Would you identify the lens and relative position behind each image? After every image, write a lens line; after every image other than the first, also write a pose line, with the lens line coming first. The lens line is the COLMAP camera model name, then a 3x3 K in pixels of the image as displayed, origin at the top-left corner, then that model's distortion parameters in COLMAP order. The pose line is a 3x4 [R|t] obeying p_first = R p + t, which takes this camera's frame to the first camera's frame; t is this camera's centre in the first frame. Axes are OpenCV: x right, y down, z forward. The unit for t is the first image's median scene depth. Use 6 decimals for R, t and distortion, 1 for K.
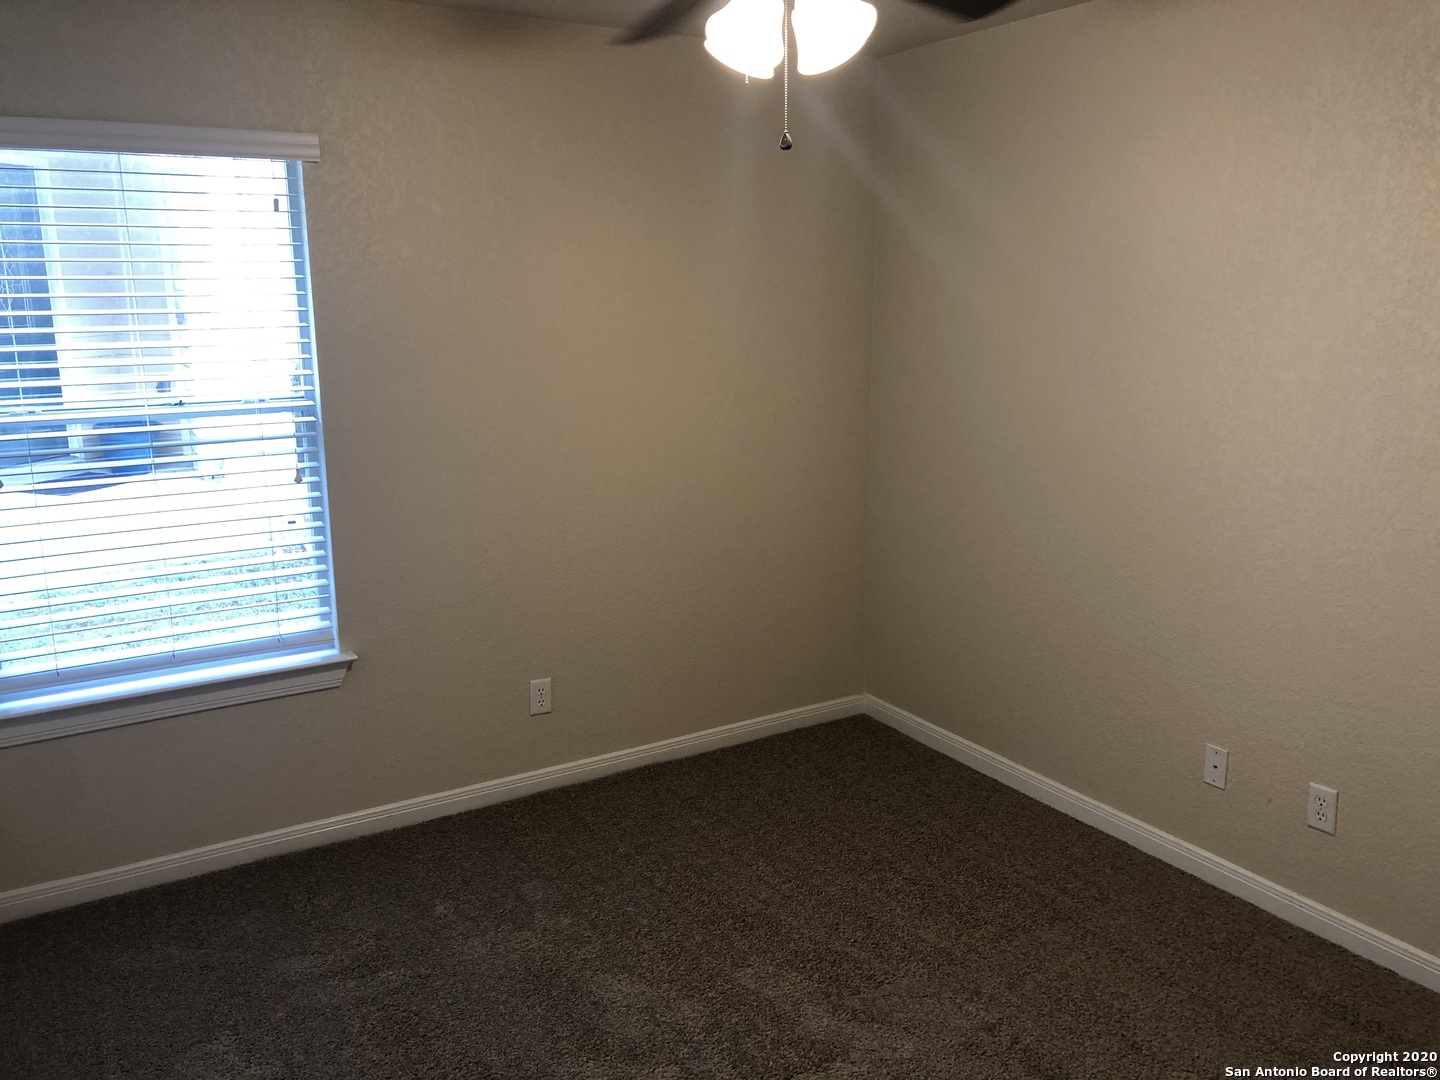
lens RADIAL K [[1163.4, 0, 722.0], [0, 1163.4, 533.9], [0, 0, 1]] dist [0.005527, -0.016886]
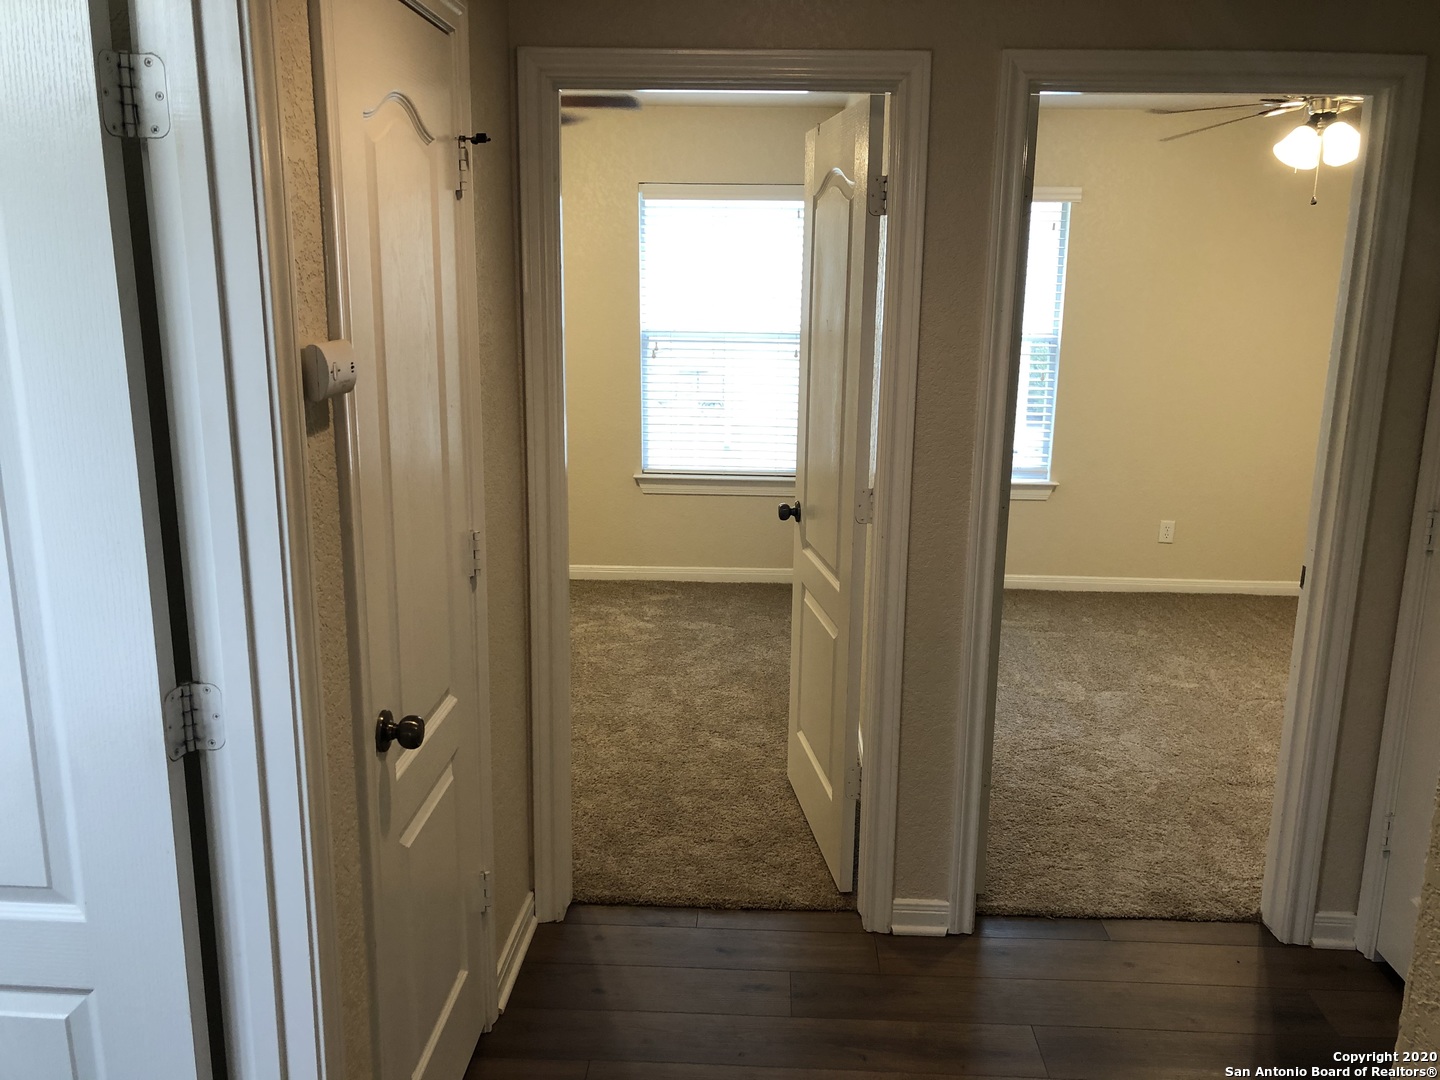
lens RADIAL K [[1163.4, 0, 726.5], [0, 1163.4, 541.6], [0, 0, 1]] dist [0.005527, -0.016886]
pose [[0.830199, 0.139701, -0.539679, 0.246592], [-0.134012, 0.989715, 0.050044, 0.185200], [0.541120, 0.030777, 0.840382, -0.798283]]
